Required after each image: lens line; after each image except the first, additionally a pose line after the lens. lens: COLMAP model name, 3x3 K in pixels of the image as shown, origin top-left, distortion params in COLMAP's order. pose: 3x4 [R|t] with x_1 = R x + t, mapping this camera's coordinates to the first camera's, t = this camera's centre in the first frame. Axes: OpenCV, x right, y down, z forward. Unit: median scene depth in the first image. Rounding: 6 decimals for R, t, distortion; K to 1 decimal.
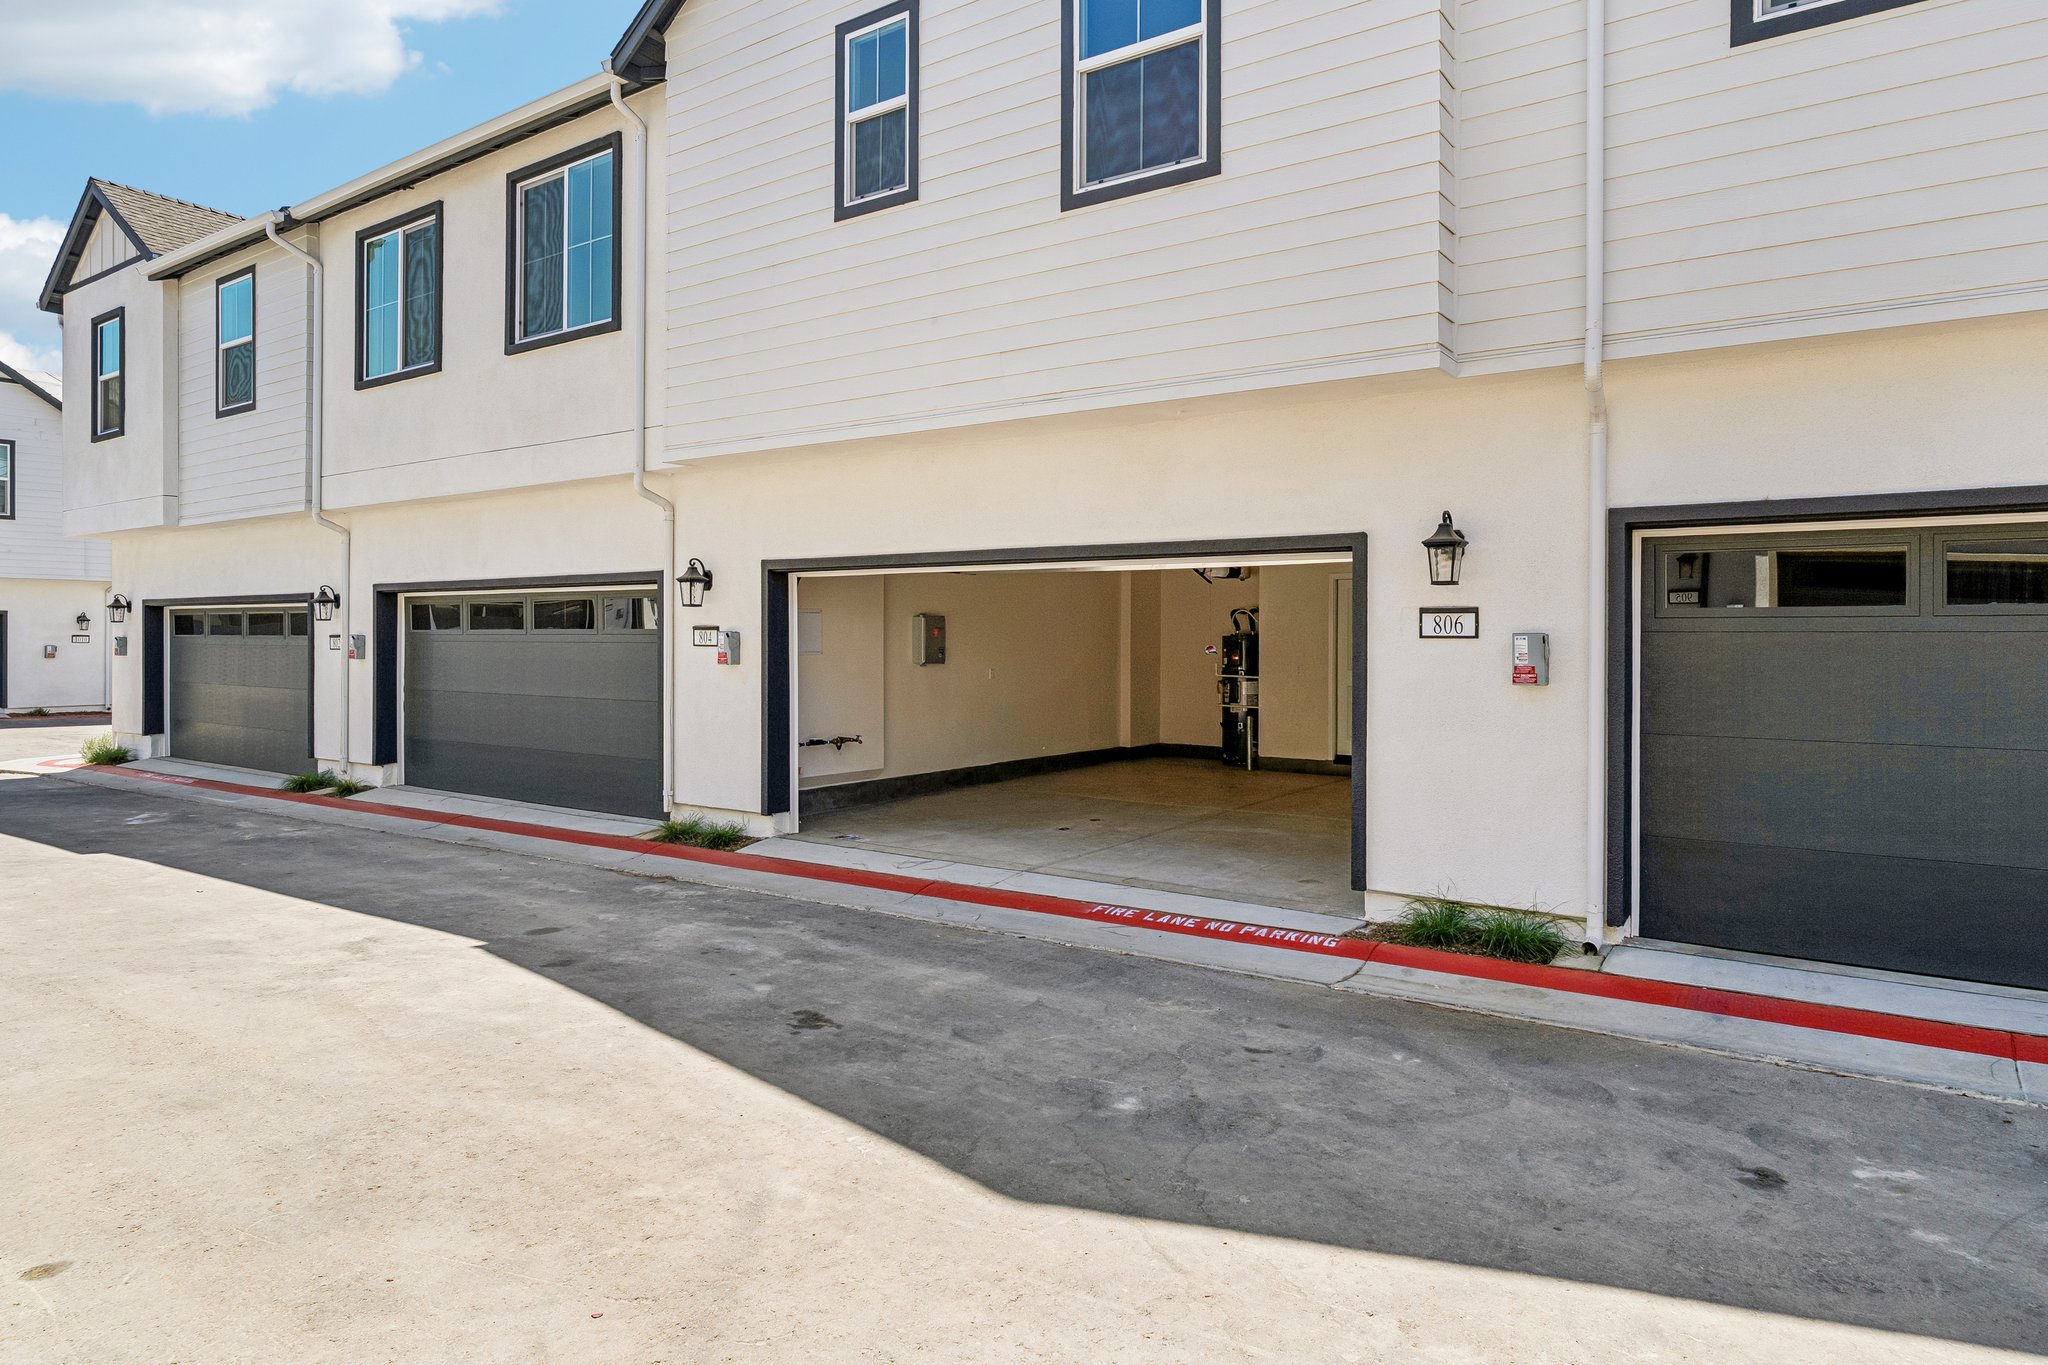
lens RADIAL K [[1183.5, 0, 1025.9], [0, 1183.5, 636.0], [0, 0, 1]] dist [0.000056, -0.000538]
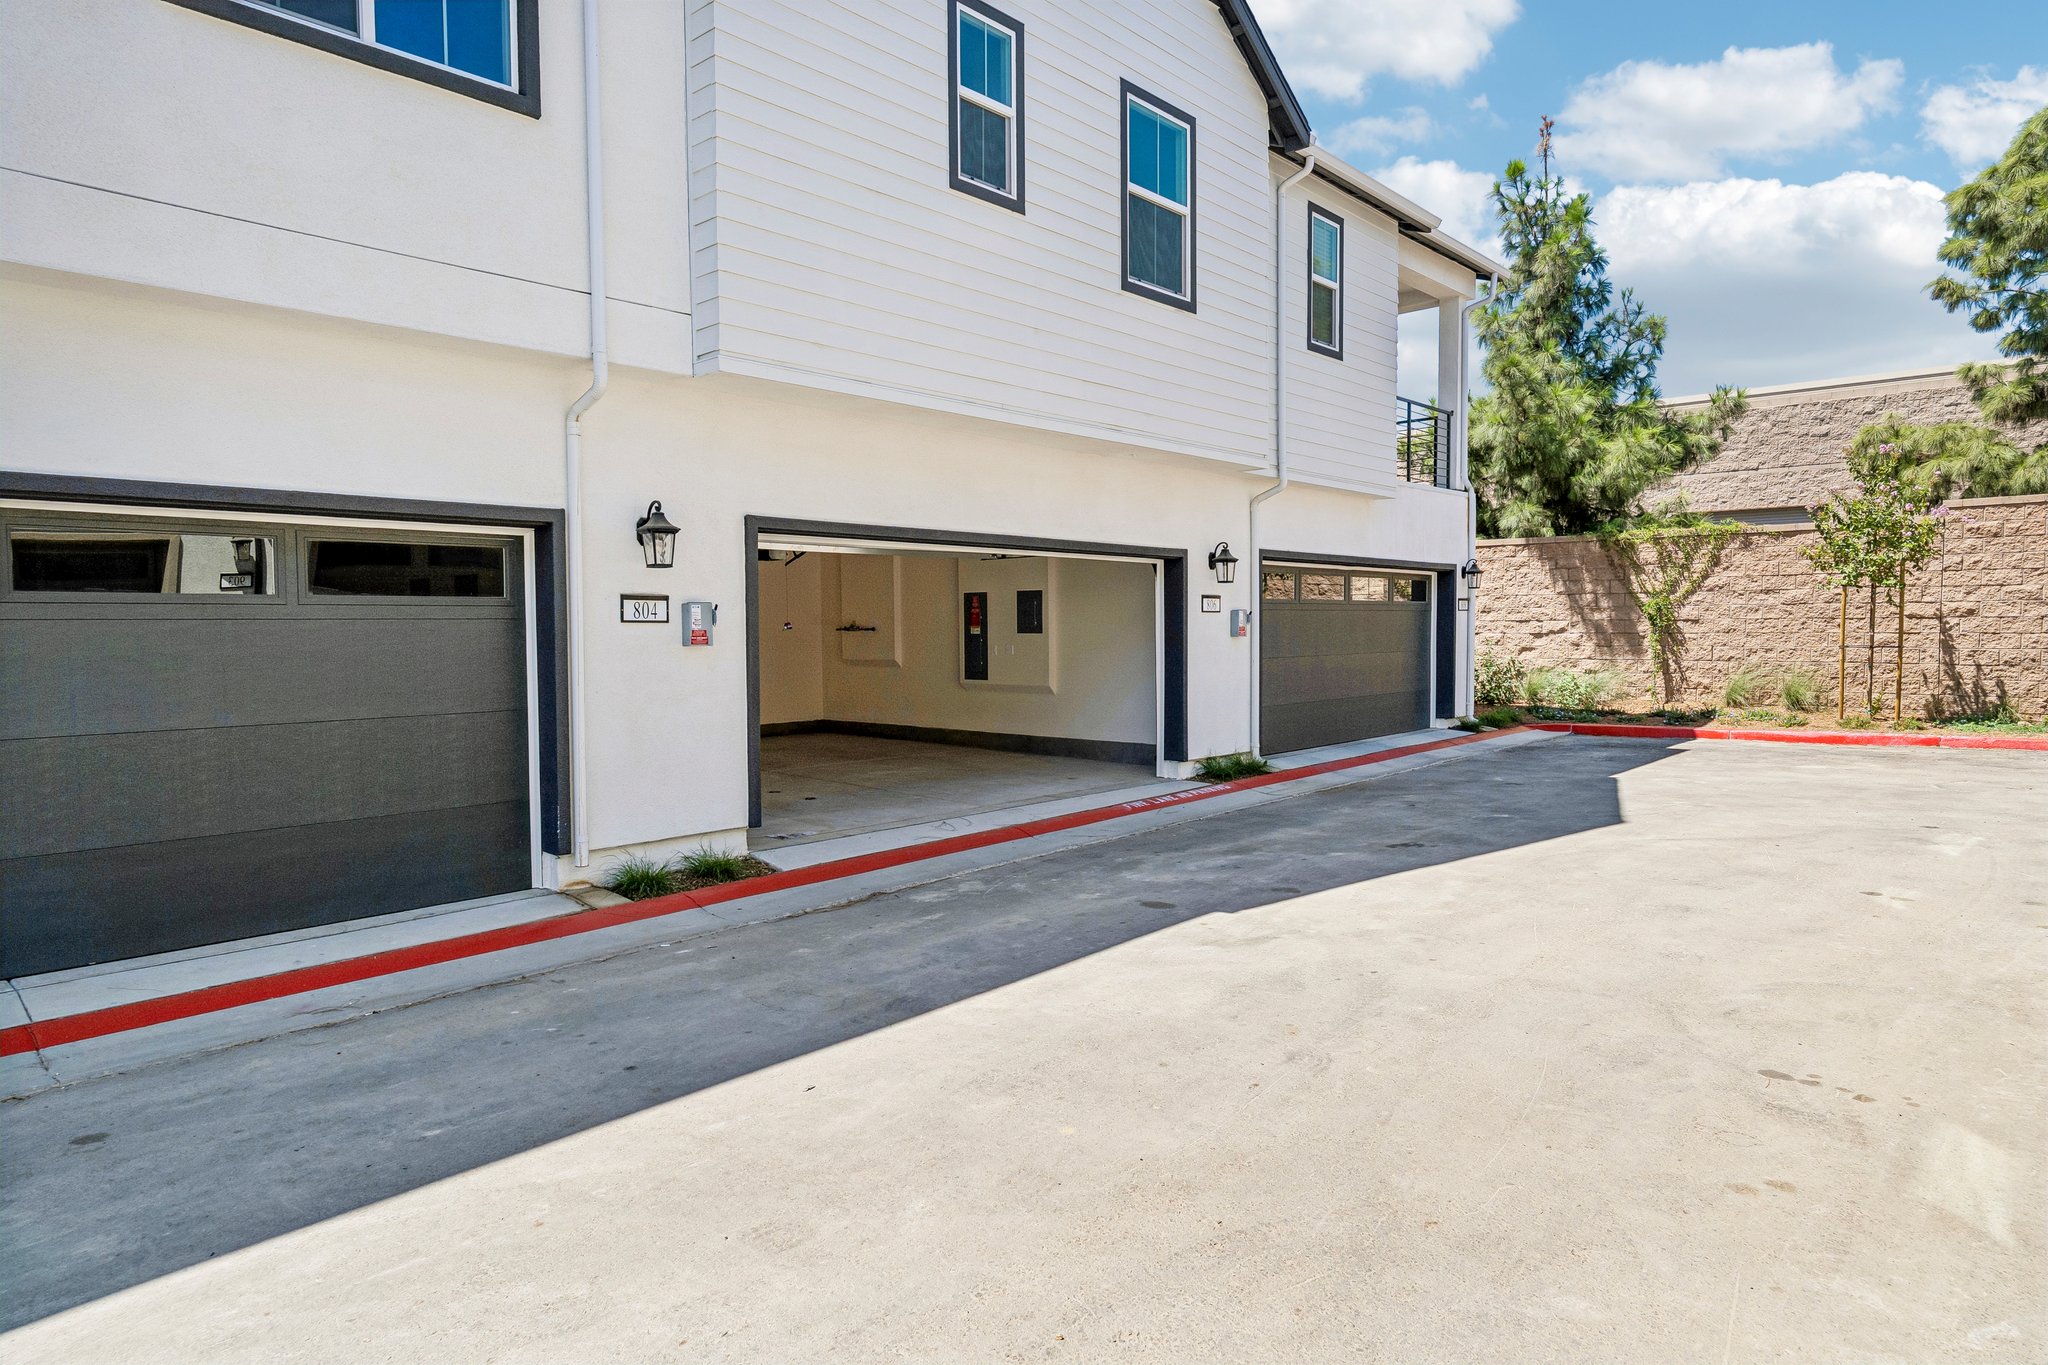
lens RADIAL K [[1228.5, 0, 1026.2], [0, 1228.5, 680.2], [0, 0, 1]] dist [0.001137, 0.000198]
pose [[0.122777, -0.048188, 0.991264, -1.550043], [0.004346, 0.998837, 0.048018, 0.014084], [-0.992425, -0.001588, 0.122844, 1.058973]]
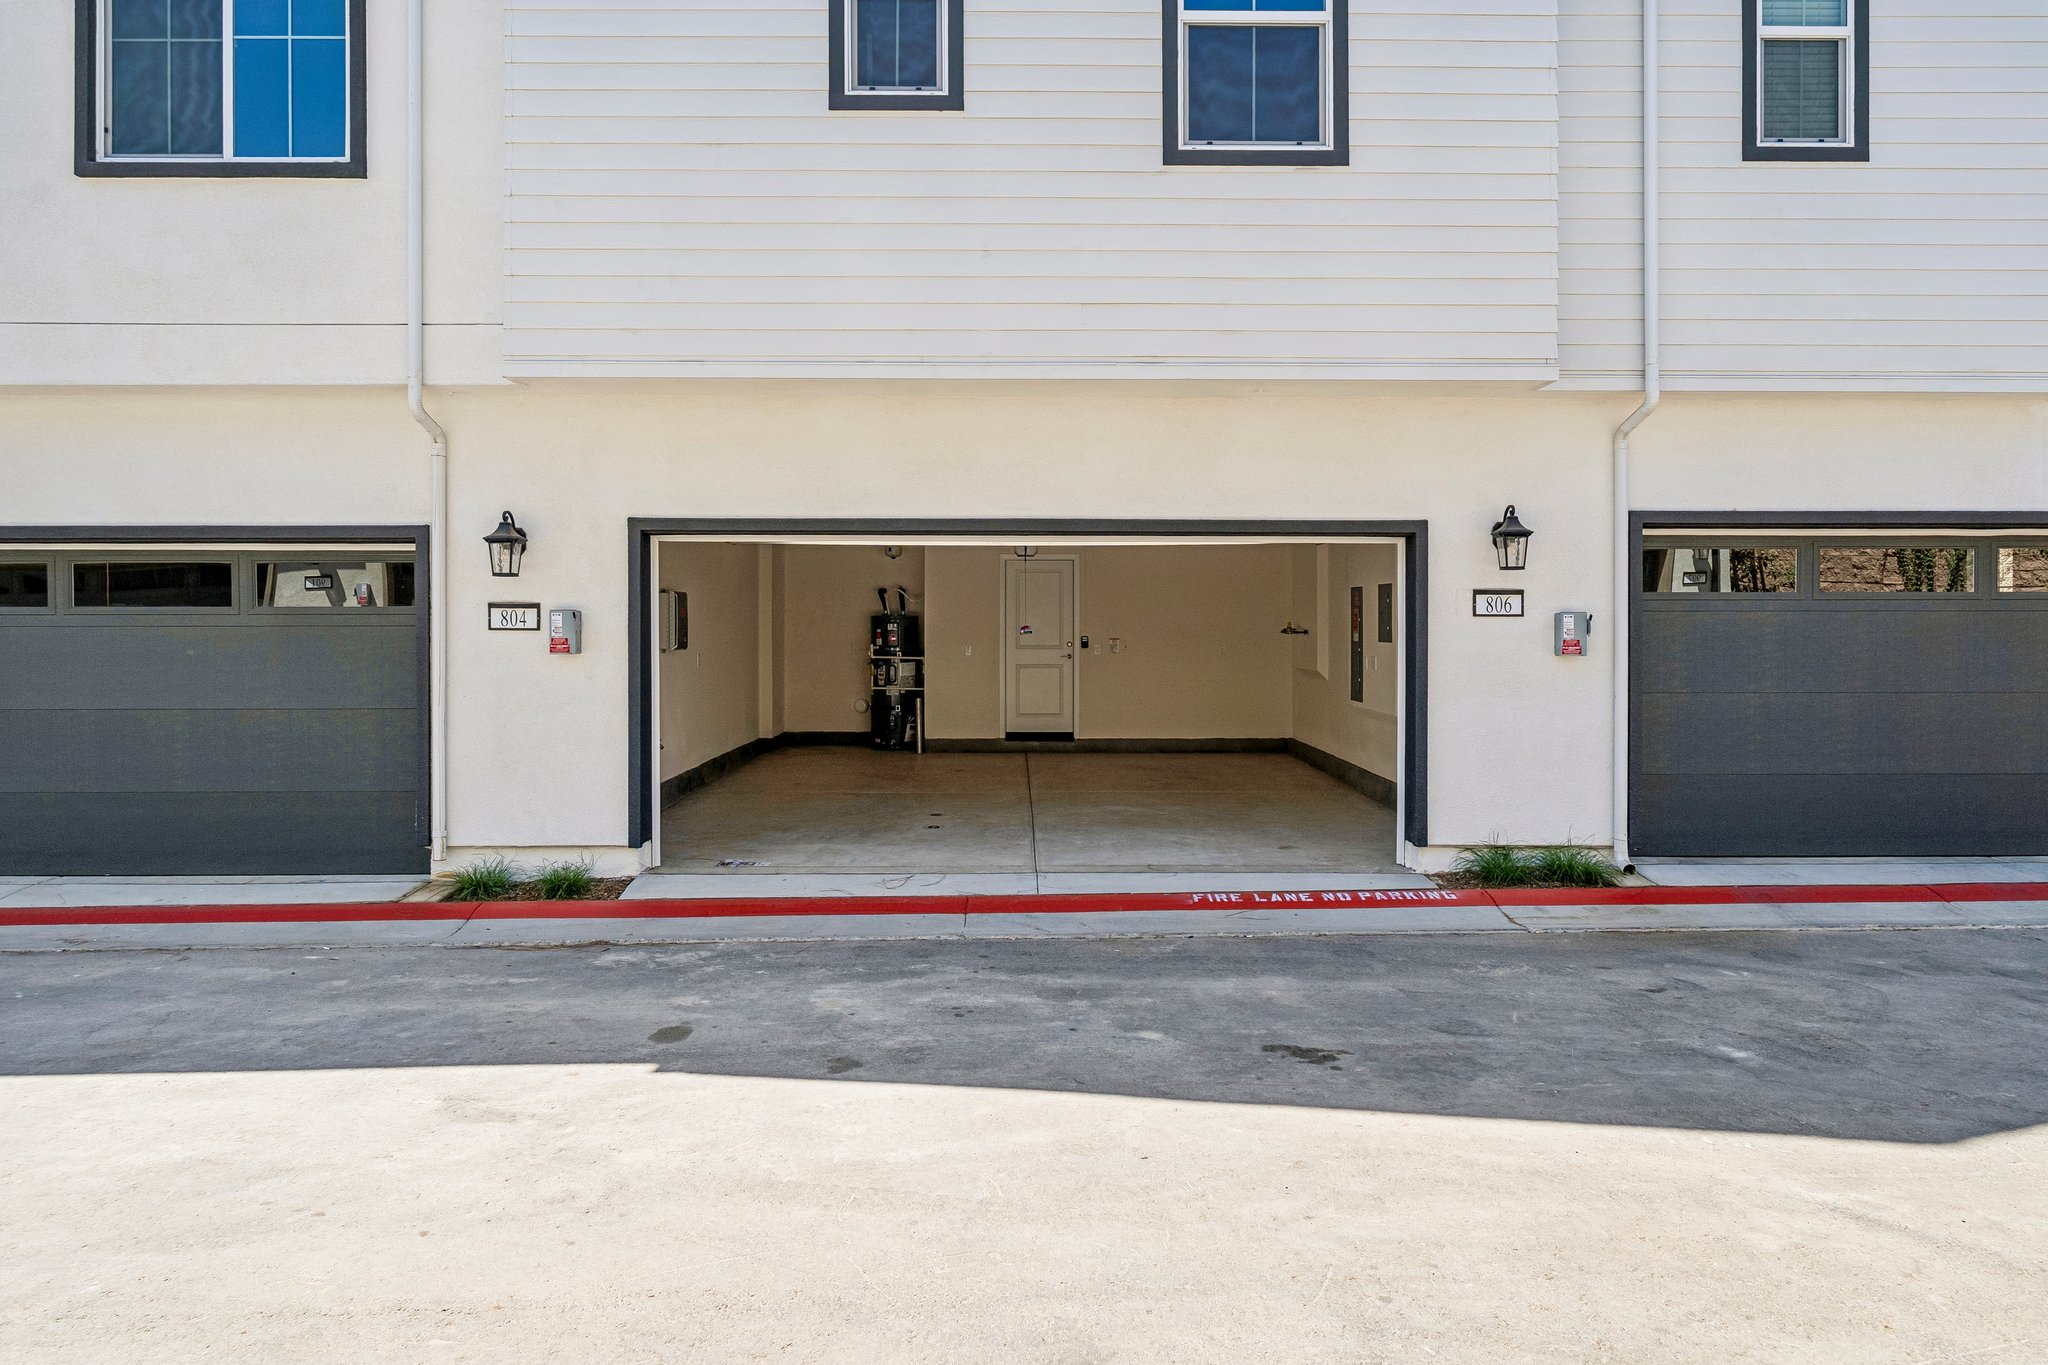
lens RADIAL K [[1223.9, 0, 892.4], [0, 1223.9, 623.5], [0, 0, 1]] dist [-0.000464, -0.001246]
pose [[0.819810, -0.004245, 0.572620, -0.798736], [0.001627, 0.999986, 0.005084, 0.001667], [-0.572633, -0.003236, 0.819805, 0.365280]]
